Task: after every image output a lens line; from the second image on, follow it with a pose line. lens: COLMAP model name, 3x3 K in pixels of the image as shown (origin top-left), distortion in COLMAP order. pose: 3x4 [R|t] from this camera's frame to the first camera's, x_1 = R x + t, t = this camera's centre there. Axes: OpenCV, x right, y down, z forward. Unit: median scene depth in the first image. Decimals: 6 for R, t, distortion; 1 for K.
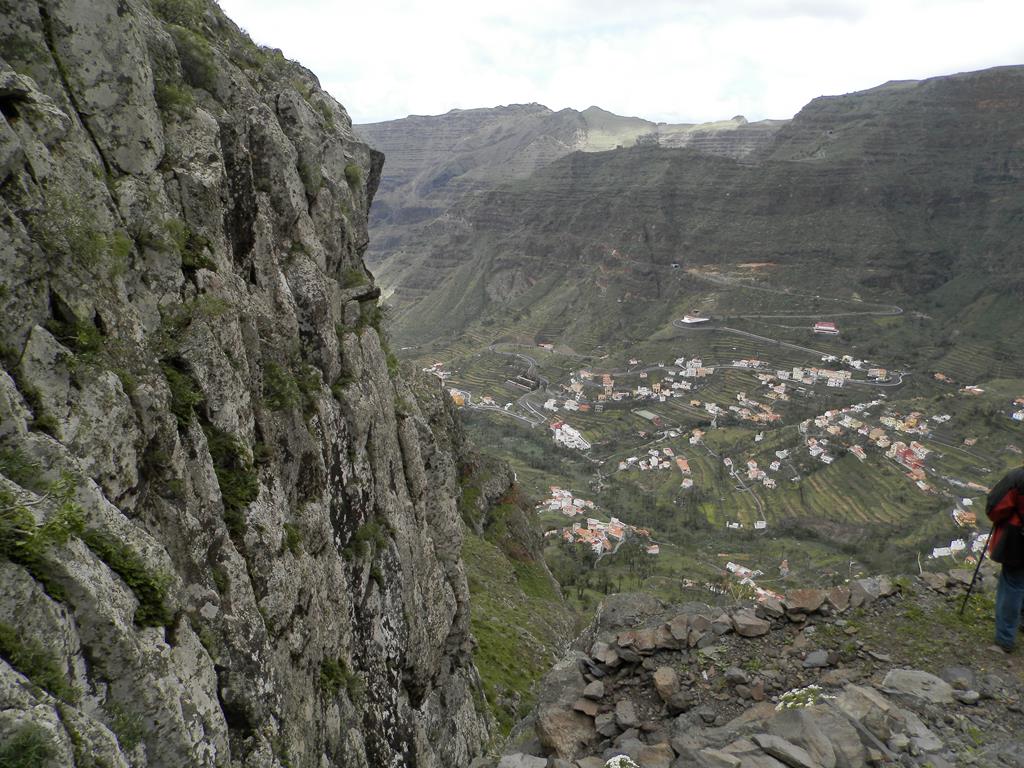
lens RADIAL K [[771.5, 0, 512.7], [0, 771.5, 382.2], [0, 0, 1]] dist [0.013127, -0.006575]
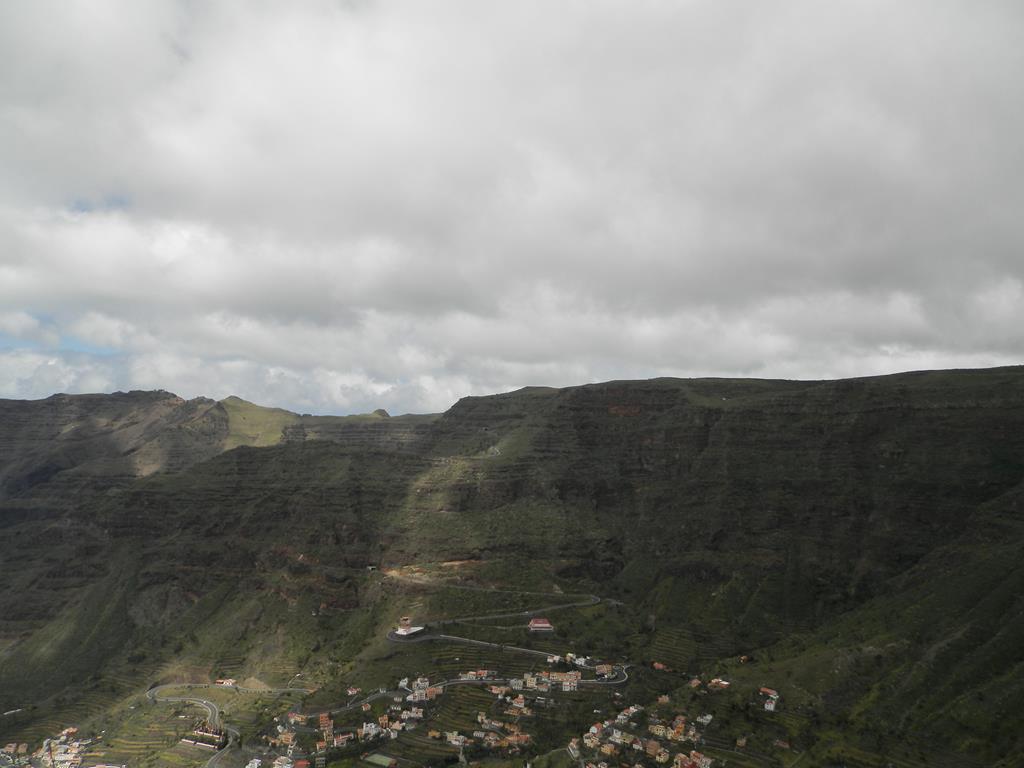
lens RADIAL K [[771.5, 0, 509.7], [0, 771.5, 384.8], [0, 0, 1]] dist [0.013127, -0.006575]
pose [[0.878733, 0.038190, 0.475783, -0.097260], [0.129272, 0.940499, -0.314247, -0.048894], [-0.459474, 0.337645, 0.821511, 0.100076]]
